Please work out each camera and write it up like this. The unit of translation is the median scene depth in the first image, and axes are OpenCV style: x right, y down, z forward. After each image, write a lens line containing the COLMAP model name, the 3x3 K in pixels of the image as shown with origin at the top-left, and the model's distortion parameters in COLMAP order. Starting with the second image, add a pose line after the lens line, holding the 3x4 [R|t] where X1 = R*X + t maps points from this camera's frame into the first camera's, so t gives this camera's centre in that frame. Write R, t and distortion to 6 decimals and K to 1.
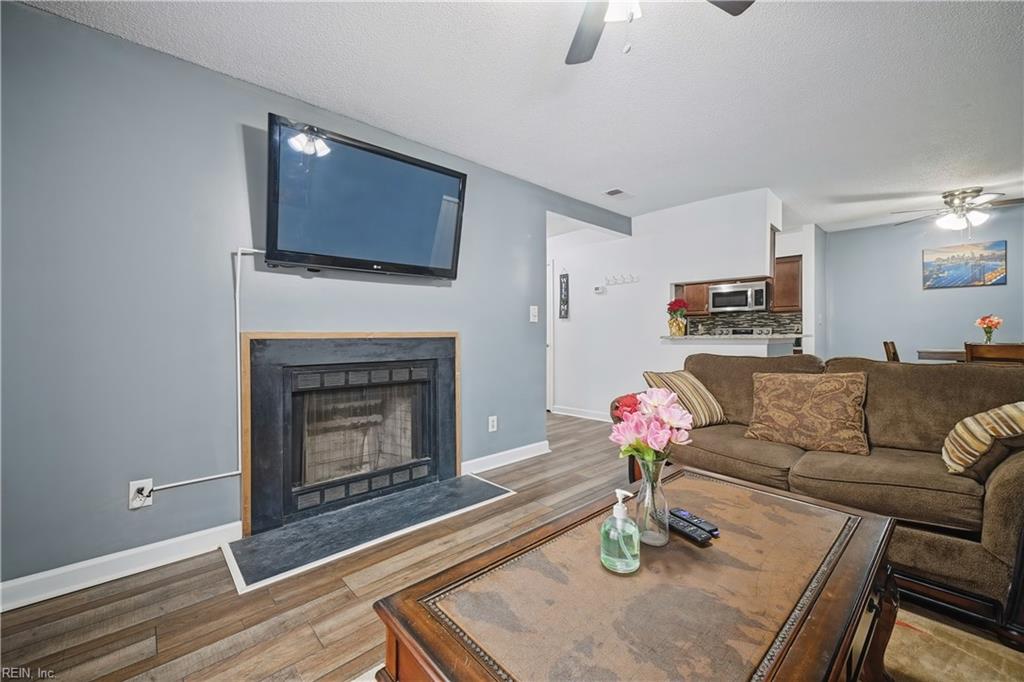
lens RADIAL K [[408.6, 0, 511.9], [0, 408.6, 337.6], [0, 0, 1]] dist [0.001891, 0.000182]
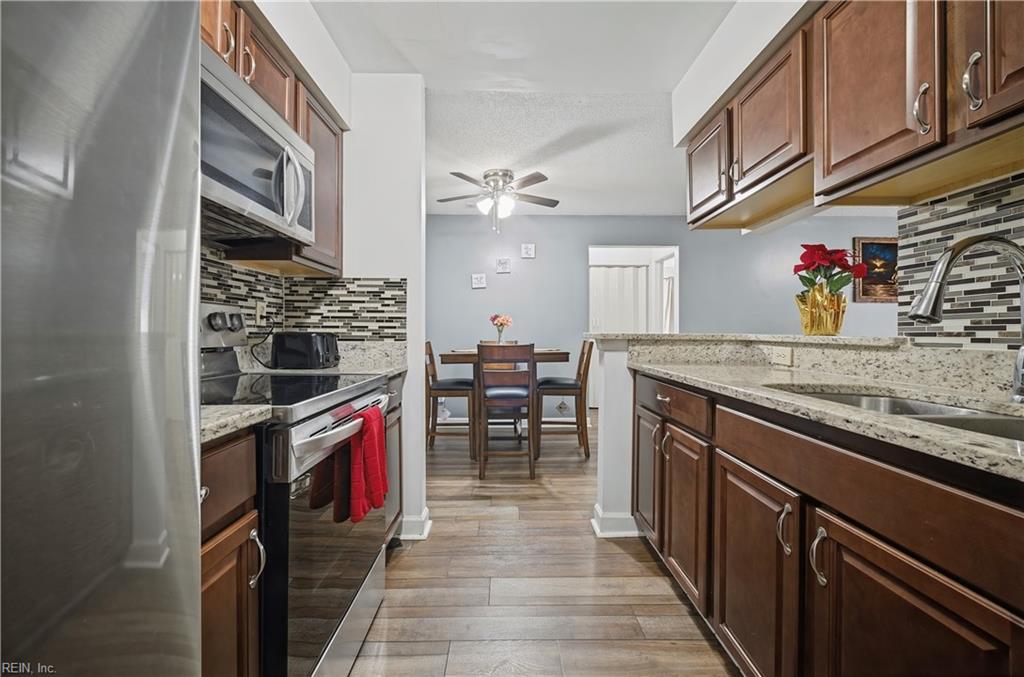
lens RADIAL K [[408.6, 0, 499.2], [0, 408.6, 331.2], [0, 0, 1]] dist [0.001891, 0.000182]
pose [[-0.721589, 0.007172, 0.692285, 0.306152], [0.006291, 0.999973, -0.003802, -0.005775], [-0.692293, 0.001611, -0.721615, 1.058113]]
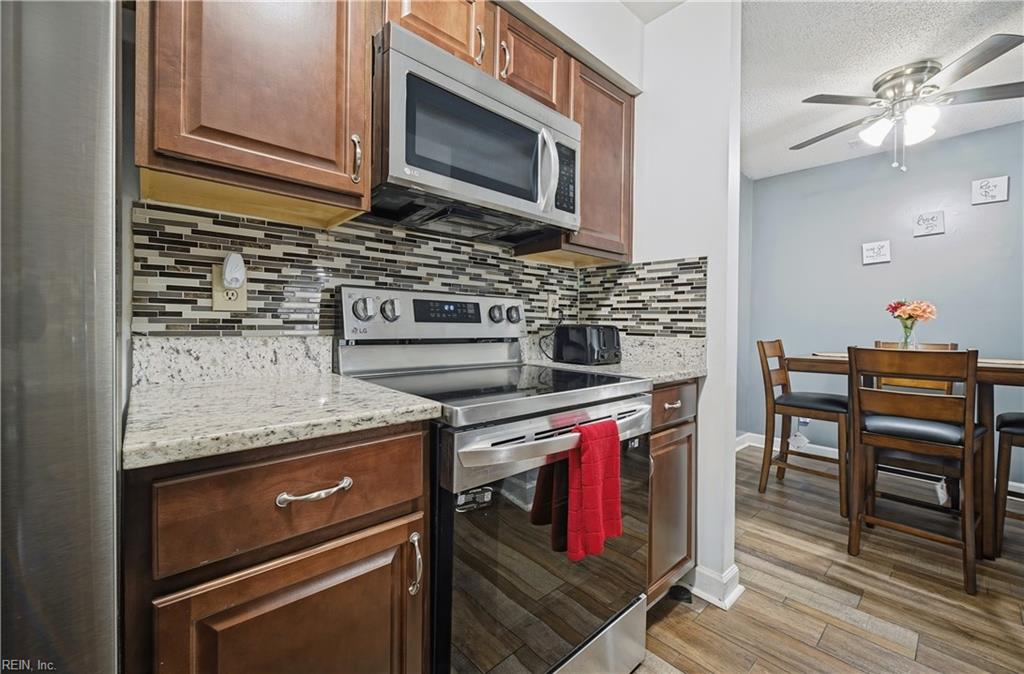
lens RADIAL K [[408.6, 0, 505.2], [0, 408.6, 324.8], [0, 0, 1]] dist [0.001891, 0.000182]
pose [[0.032312, 0.002305, 0.999475, 0.333492], [-0.009784, 0.999950, -0.001990, -0.005933], [-0.999430, -0.009715, 0.032333, 0.982847]]
